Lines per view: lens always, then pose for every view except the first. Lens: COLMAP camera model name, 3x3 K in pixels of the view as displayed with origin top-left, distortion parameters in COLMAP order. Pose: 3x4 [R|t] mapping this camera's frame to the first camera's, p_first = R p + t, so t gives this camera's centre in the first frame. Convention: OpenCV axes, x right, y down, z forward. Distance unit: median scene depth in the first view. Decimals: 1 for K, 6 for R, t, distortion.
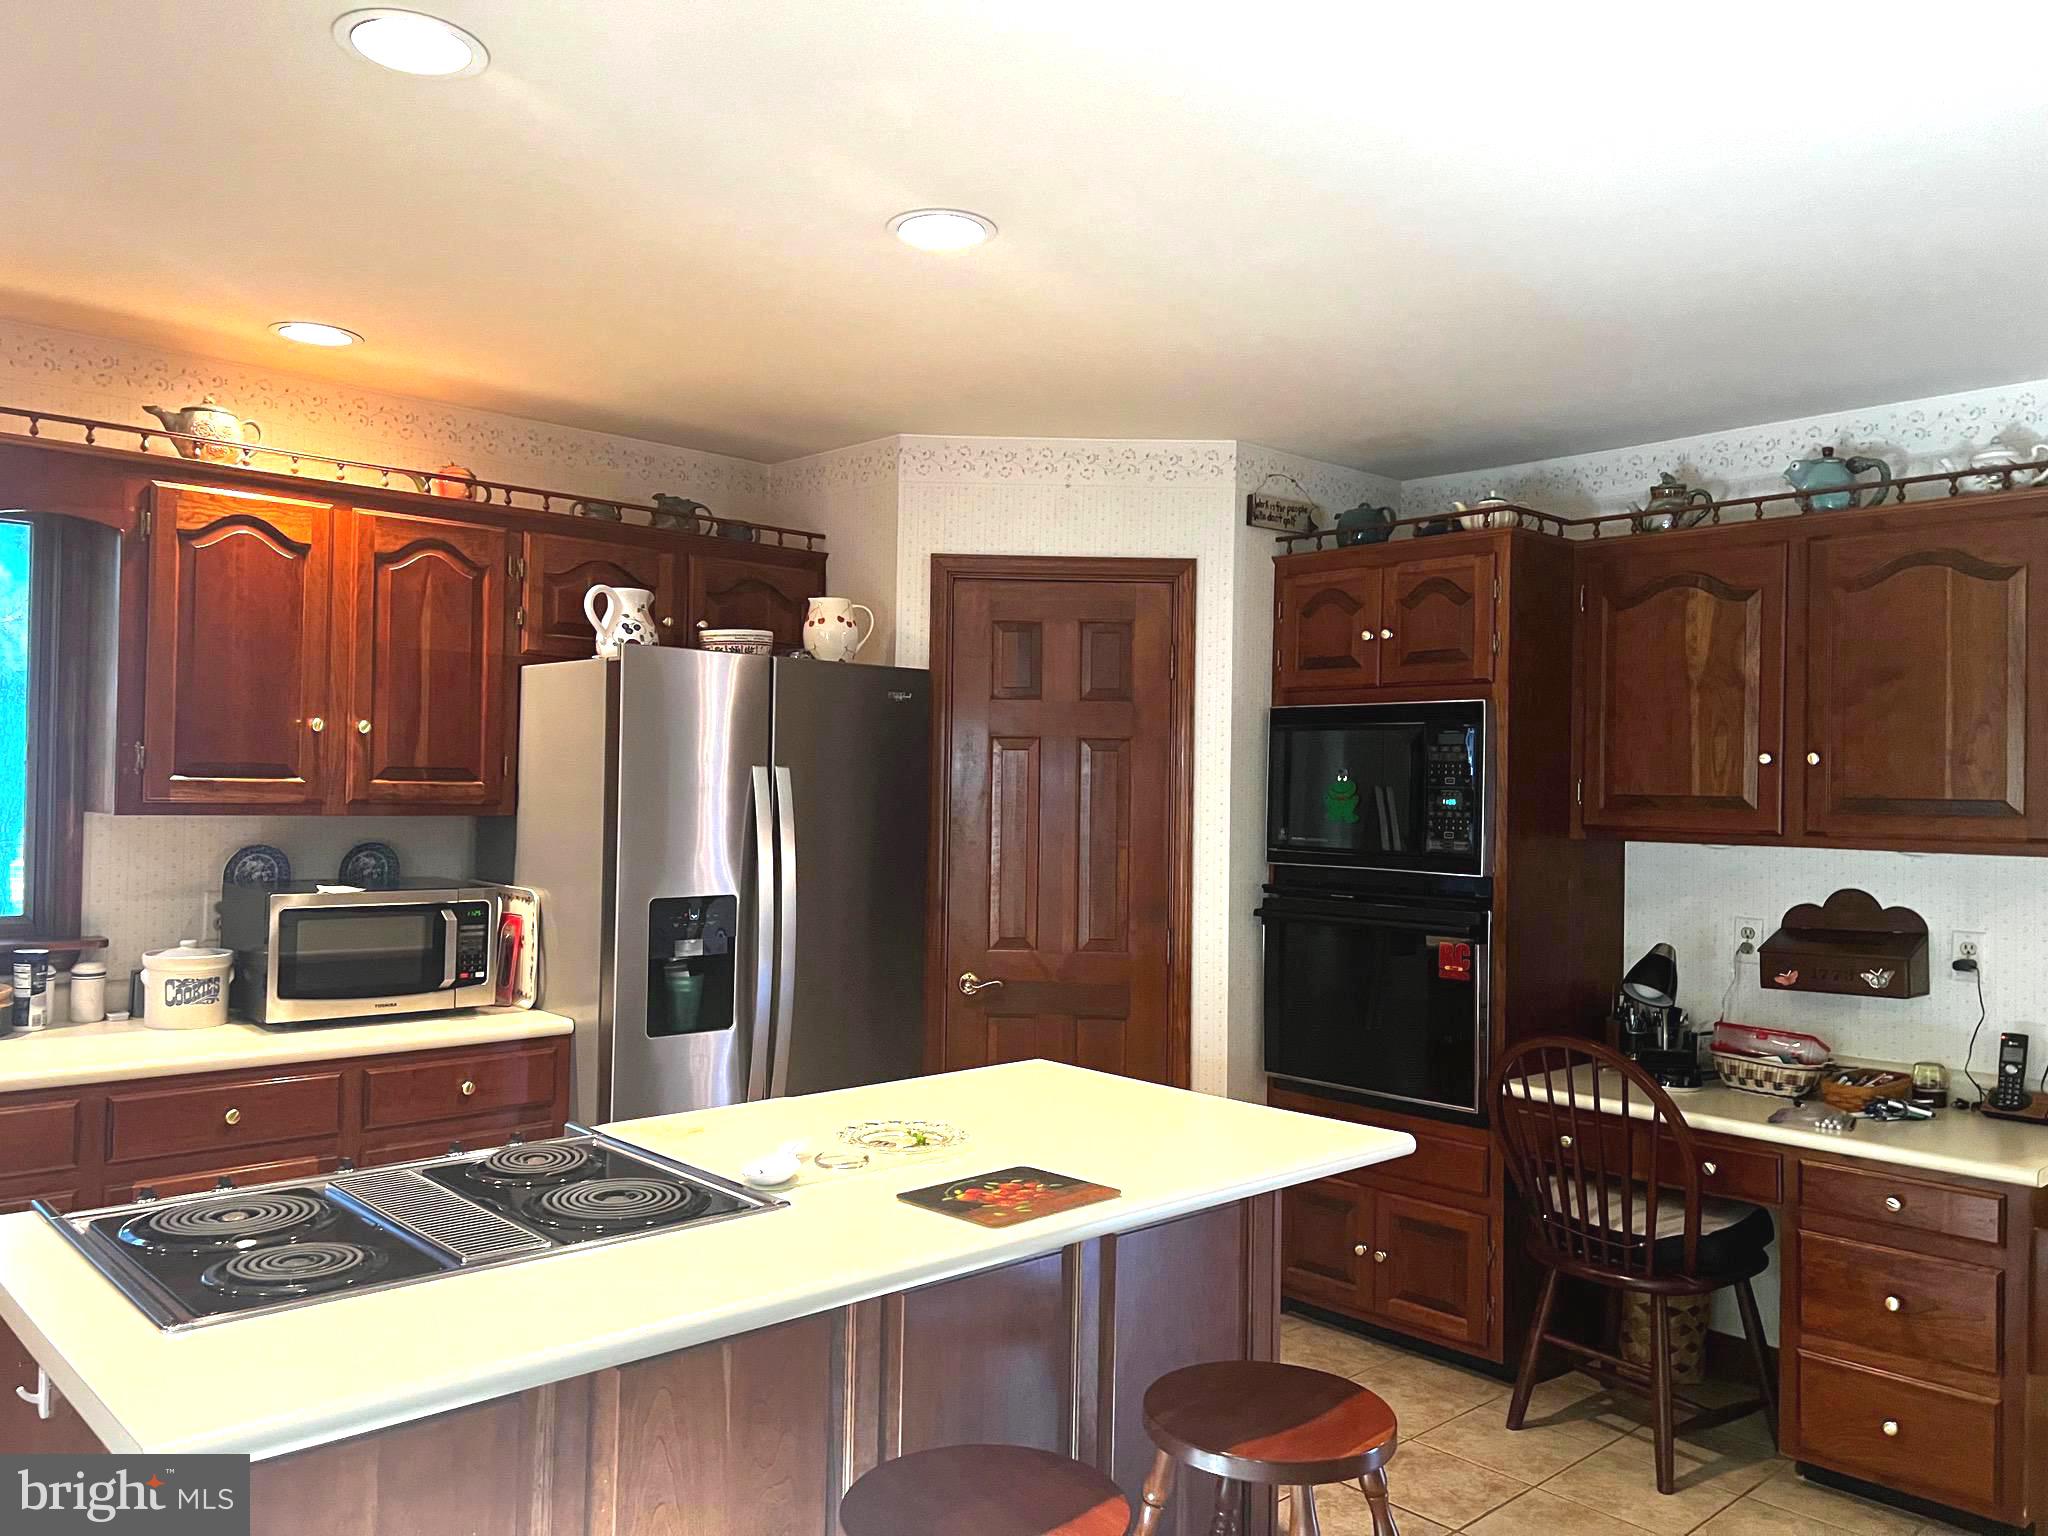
lens RADIAL K [[1541.3, 0, 1027.1], [0, 1541.3, 761.5], [0, 0, 1]] dist [0.080648, -0.079878]
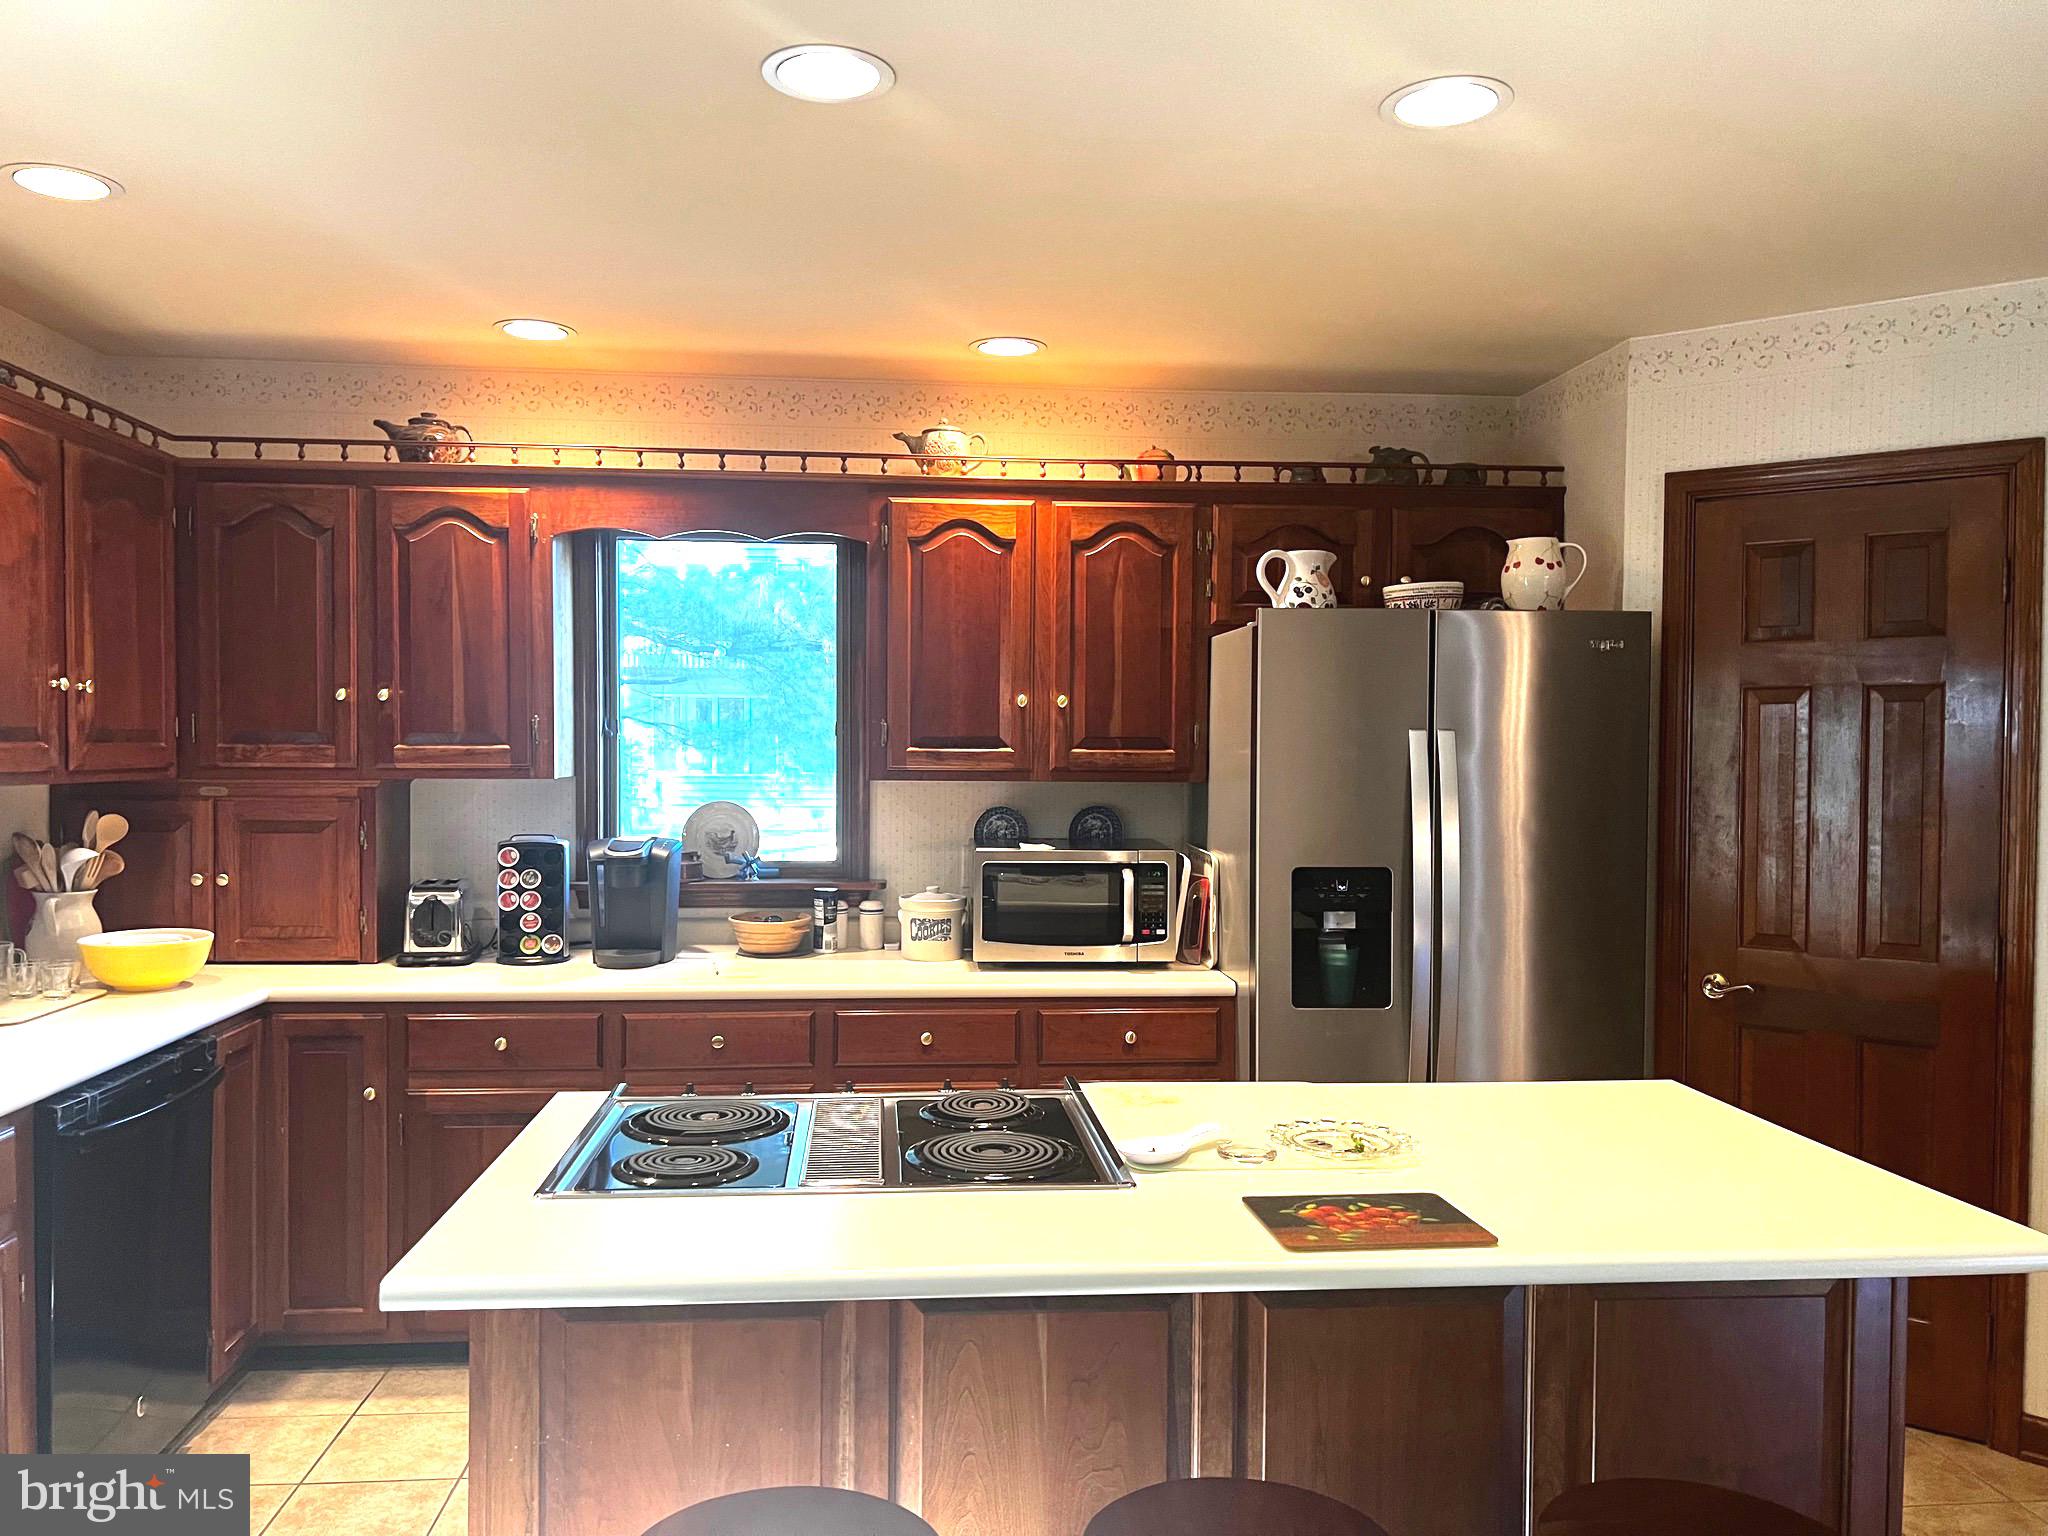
lens RADIAL K [[1541.3, 0, 1014.2], [0, 1541.3, 784.0], [0, 0, 1]] dist [0.080648, -0.079878]
pose [[0.789412, 0.003558, -0.613853, 0.213232], [0.018433, 0.999395, 0.029497, 0.003756], [0.613587, -0.034601, 0.788869, 0.117750]]
